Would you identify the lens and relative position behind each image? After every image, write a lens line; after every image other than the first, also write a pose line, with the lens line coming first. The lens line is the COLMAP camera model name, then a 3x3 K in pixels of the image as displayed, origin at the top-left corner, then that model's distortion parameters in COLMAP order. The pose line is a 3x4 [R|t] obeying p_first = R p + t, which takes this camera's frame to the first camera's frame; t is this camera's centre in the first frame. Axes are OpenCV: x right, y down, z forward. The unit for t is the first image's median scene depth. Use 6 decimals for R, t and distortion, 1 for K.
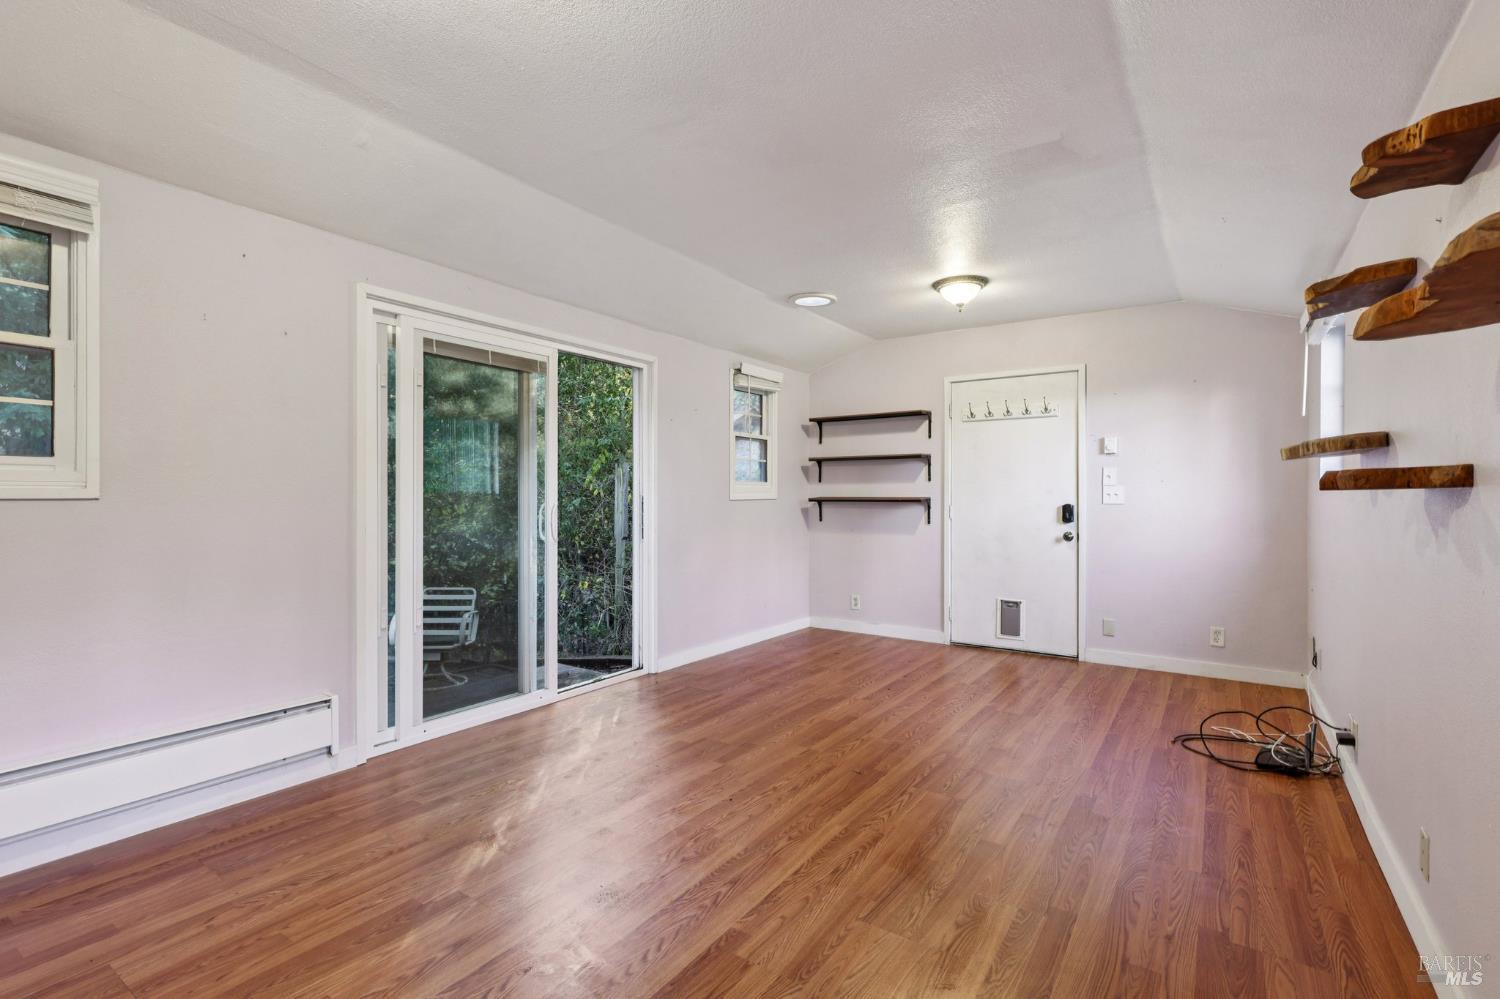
lens RADIAL K [[697.1, 0, 746.9], [0, 697.1, 505.8], [0, 0, 1]] dist [-0.001547, 0.002653]
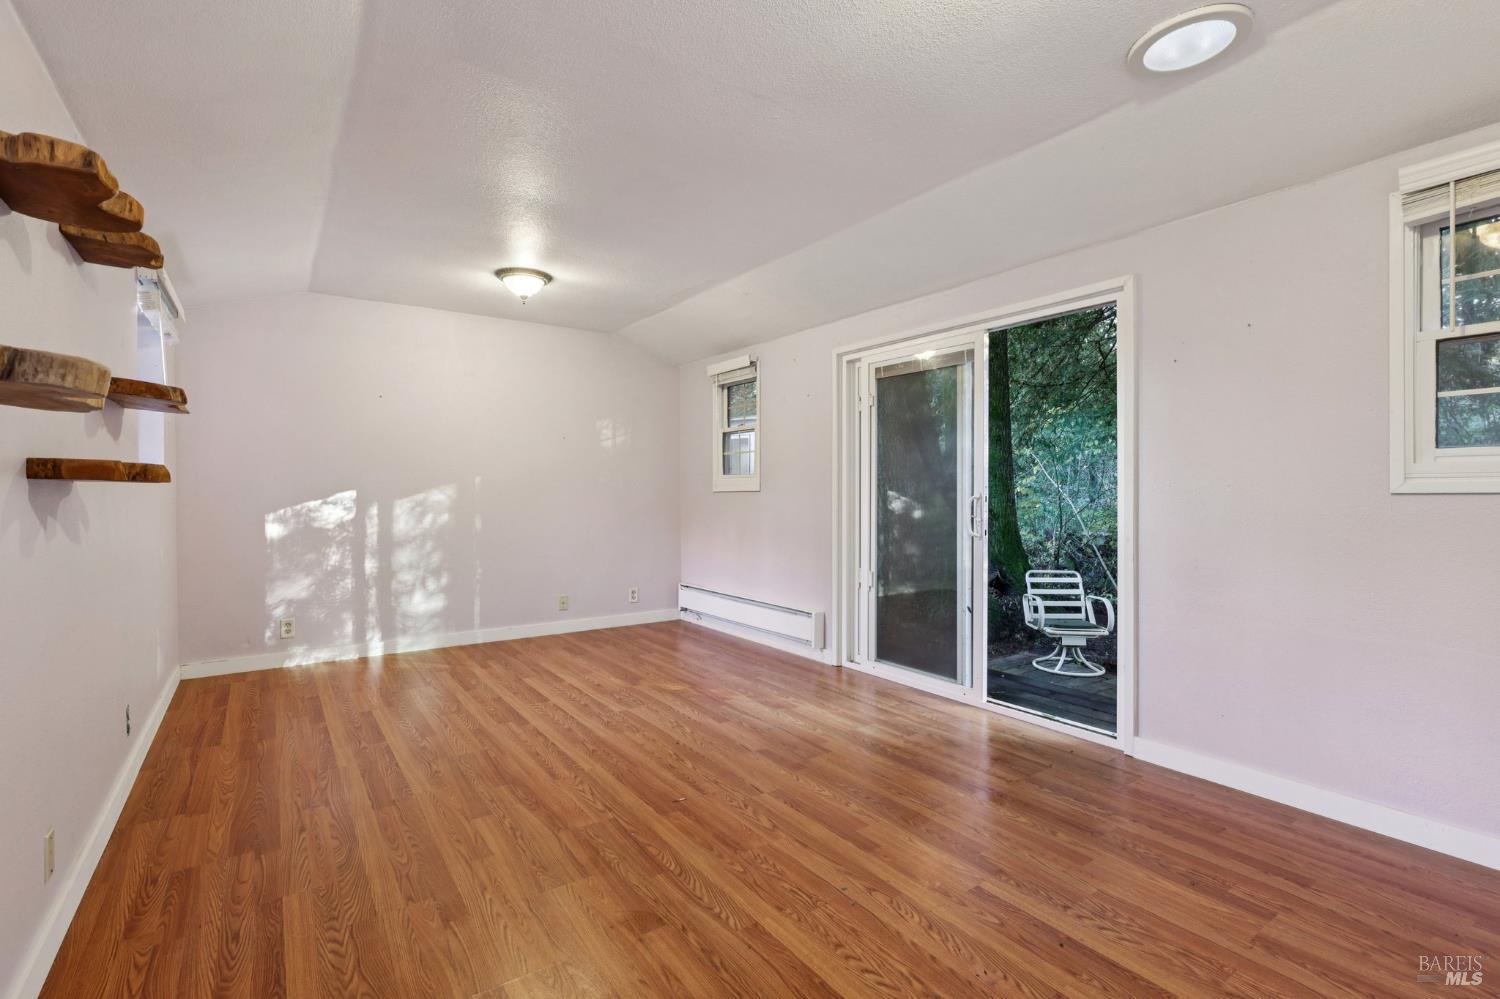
lens RADIAL K [[697.1, 0, 747.8], [0, 697.1, 487.5], [0, 0, 1]] dist [-0.001547, 0.002653]
pose [[-0.358511, -0.005264, -0.933511, 0.988443], [-0.009550, 0.999952, -0.001971, -0.012367], [0.933477, 0.008208, -0.358544, 1.450614]]
